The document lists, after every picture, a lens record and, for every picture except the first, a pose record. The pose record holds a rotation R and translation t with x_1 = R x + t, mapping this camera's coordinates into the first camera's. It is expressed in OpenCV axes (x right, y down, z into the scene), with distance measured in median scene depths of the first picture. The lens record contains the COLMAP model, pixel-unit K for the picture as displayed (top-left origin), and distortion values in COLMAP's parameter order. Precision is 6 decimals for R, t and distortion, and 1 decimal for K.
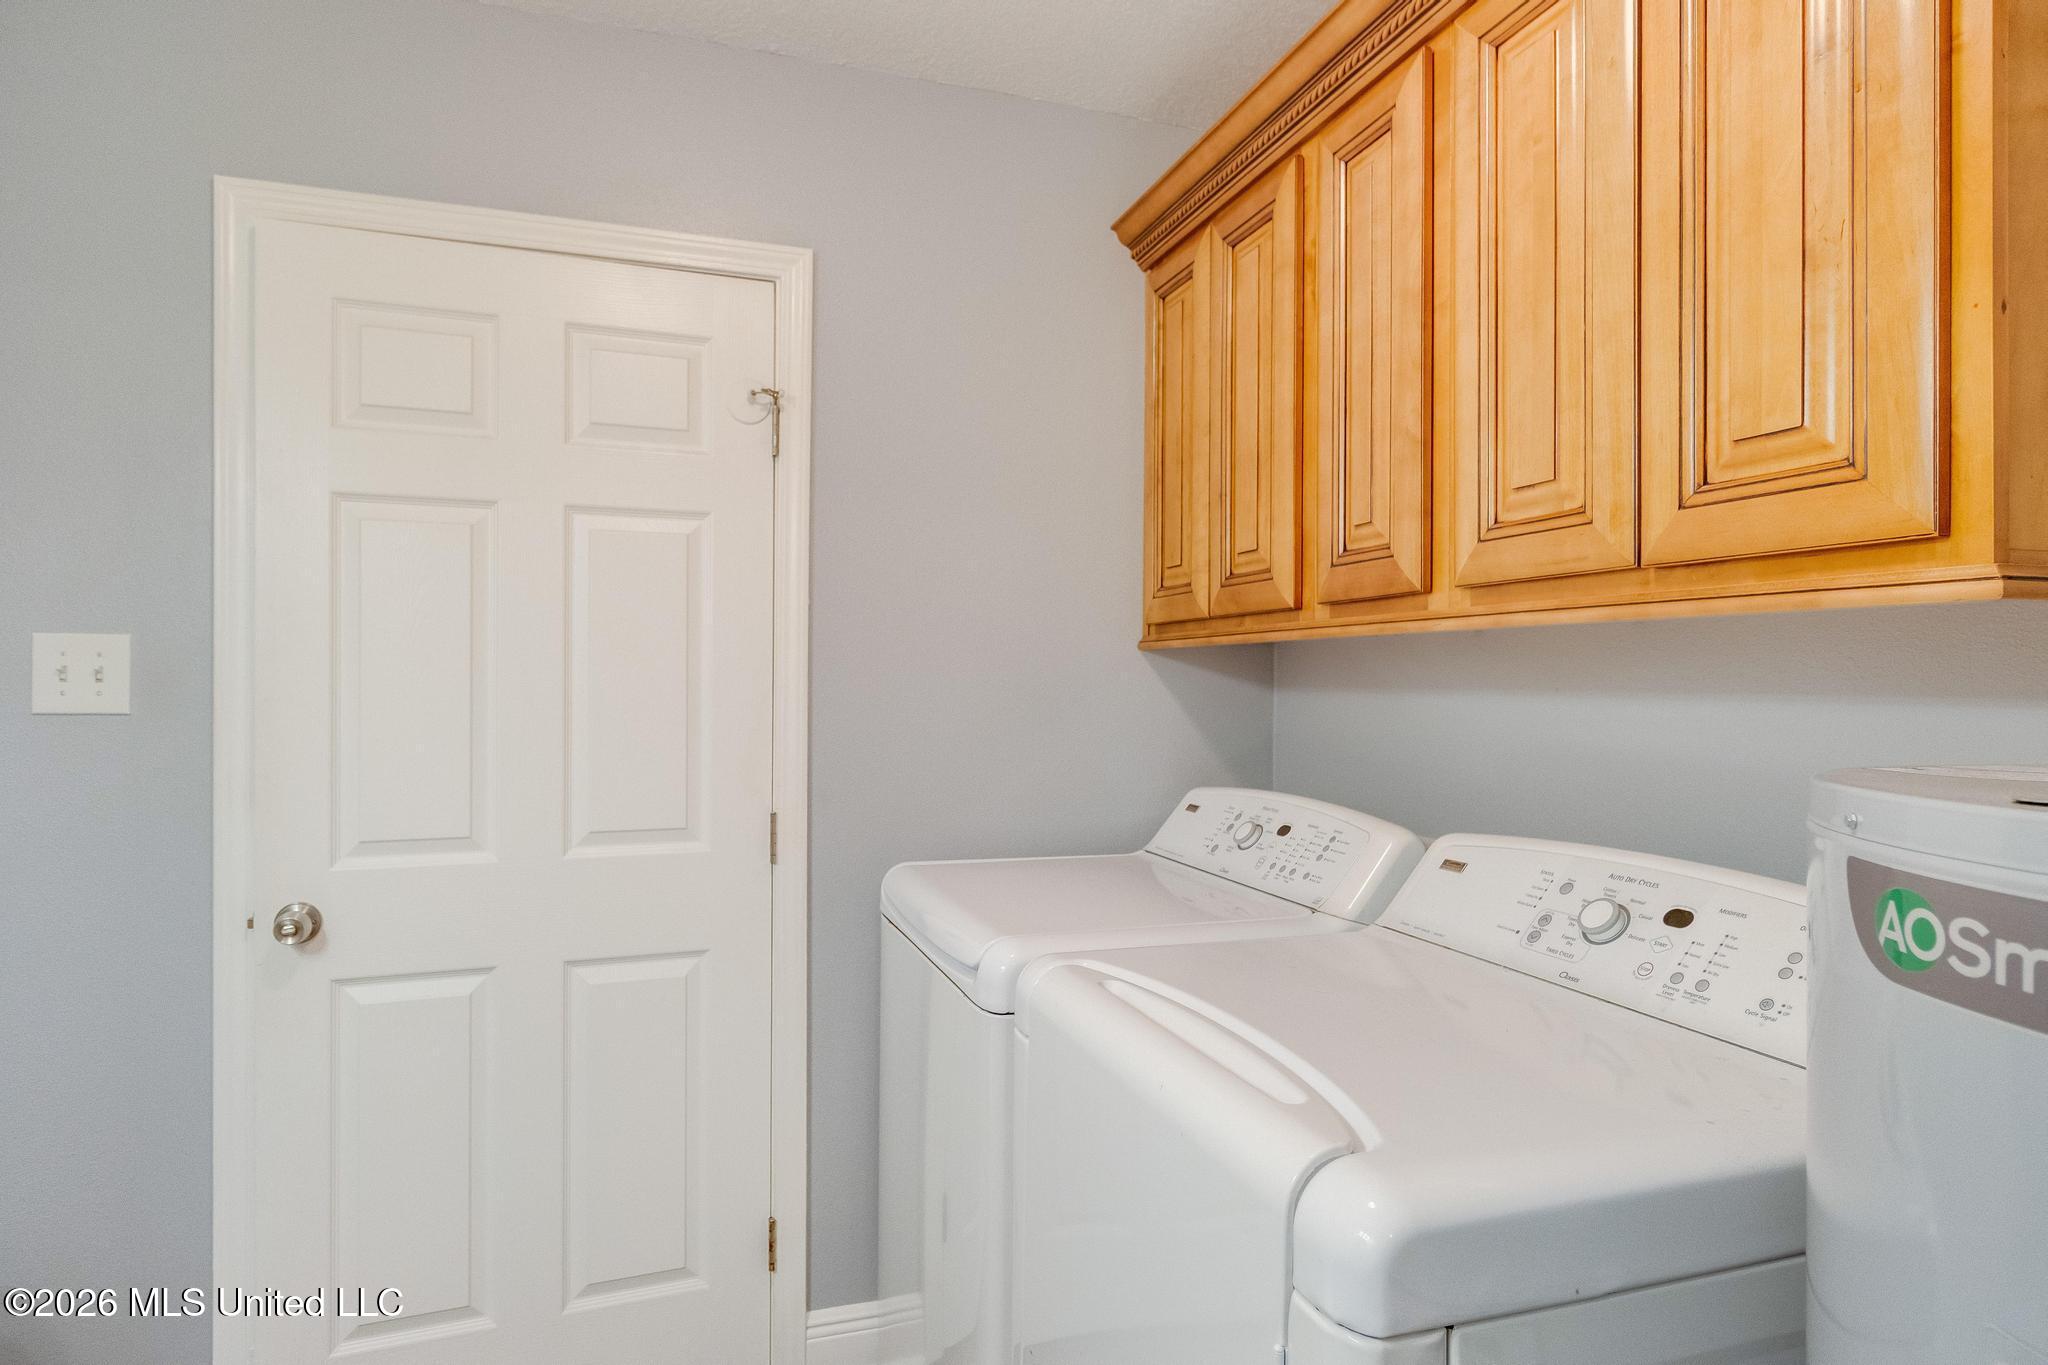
lens RADIAL K [[1055.9, 0, 1019.8], [0, 1055.9, 680.6], [0, 0, 1]] dist [0.000519, 0.000094]
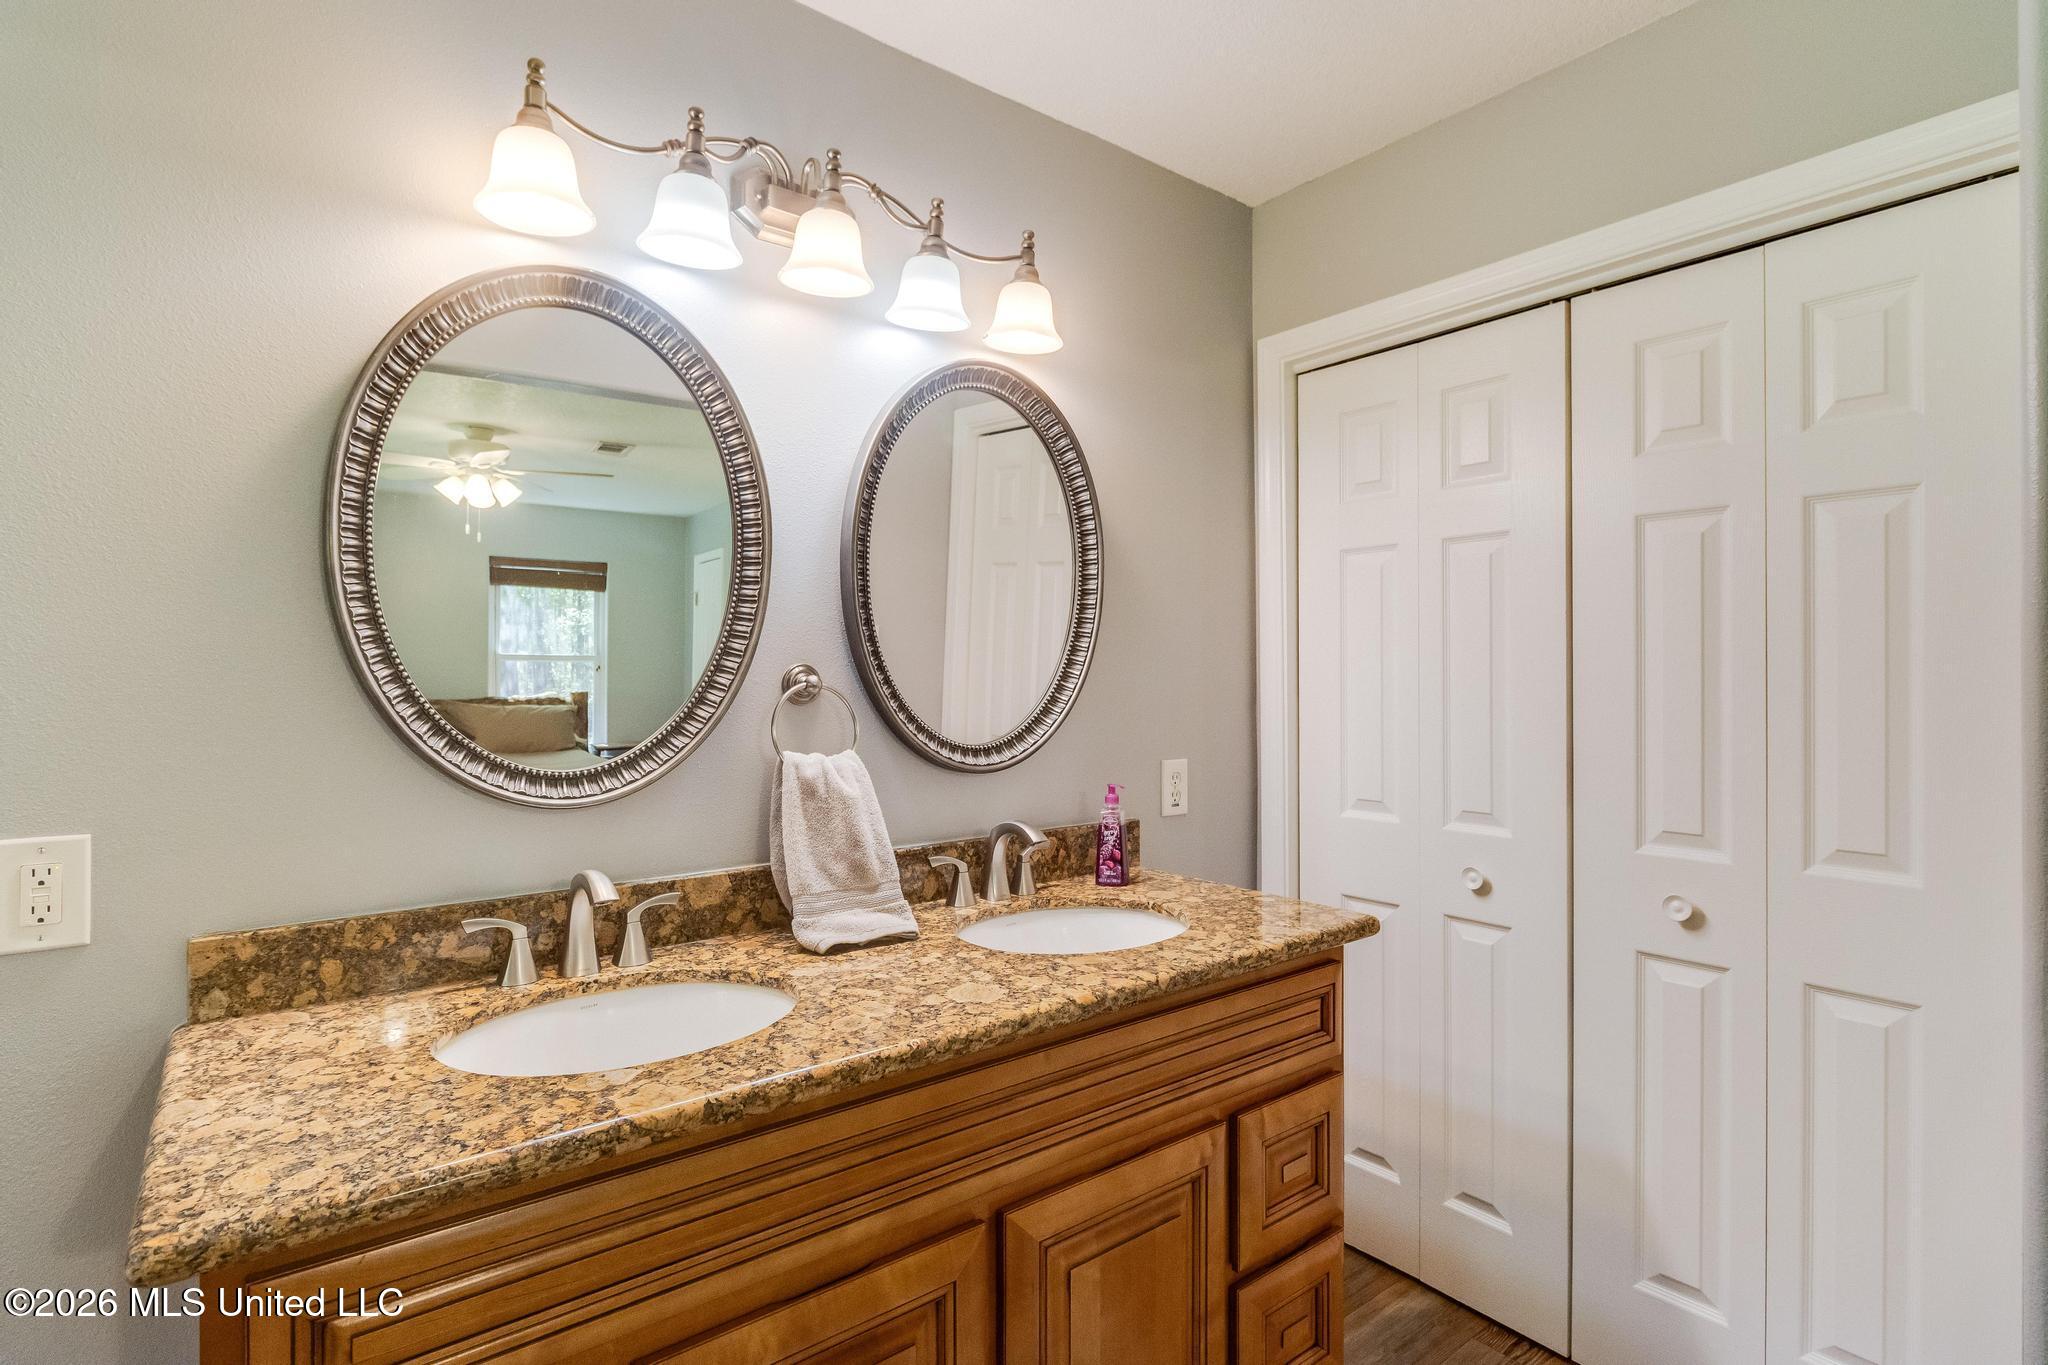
lens RADIAL K [[977.1, 0, 1012.9], [0, 977.1, 683.1], [0, 0, 1]] dist [0.000151, -0.000400]
pose [[0.315764, -0.000900, -0.948837, 0.212280], [-0.000844, 0.999999, -0.001230, 0.001211], [0.948837, 0.001189, 0.315763, 0.075468]]
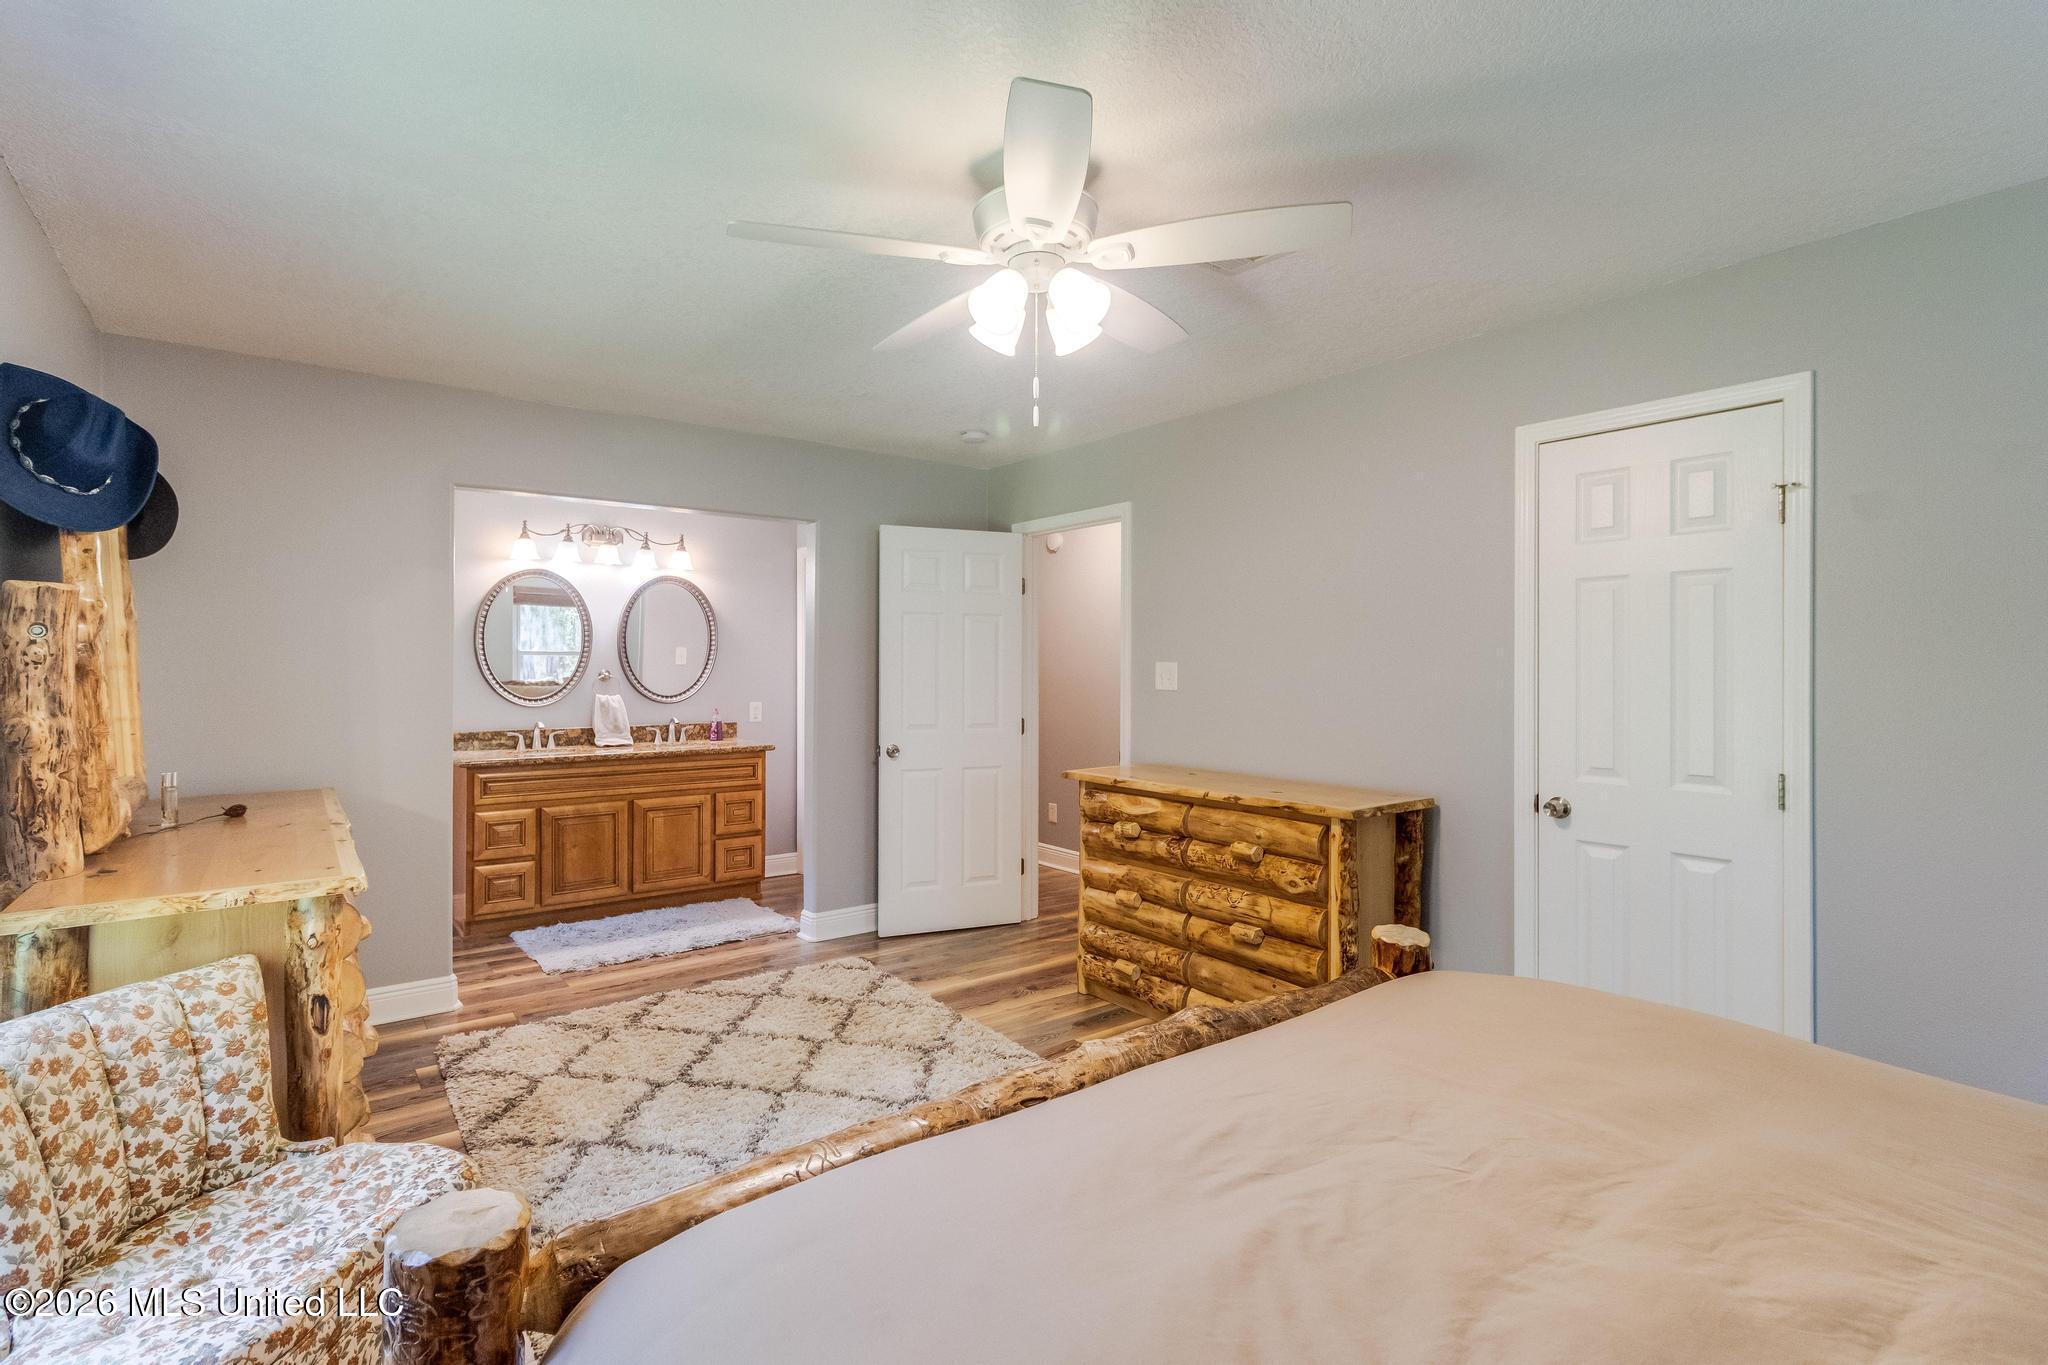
lens RADIAL K [[977.1, 0, 1033.9], [0, 977.1, 673.6], [0, 0, 1]] dist [0.000151, -0.000400]
pose [[0.315561, 0.003075, -0.948900, 1.433711], [-0.004383, 0.999989, 0.001783, -0.007833], [0.948895, 0.003597, 0.315571, 0.281371]]
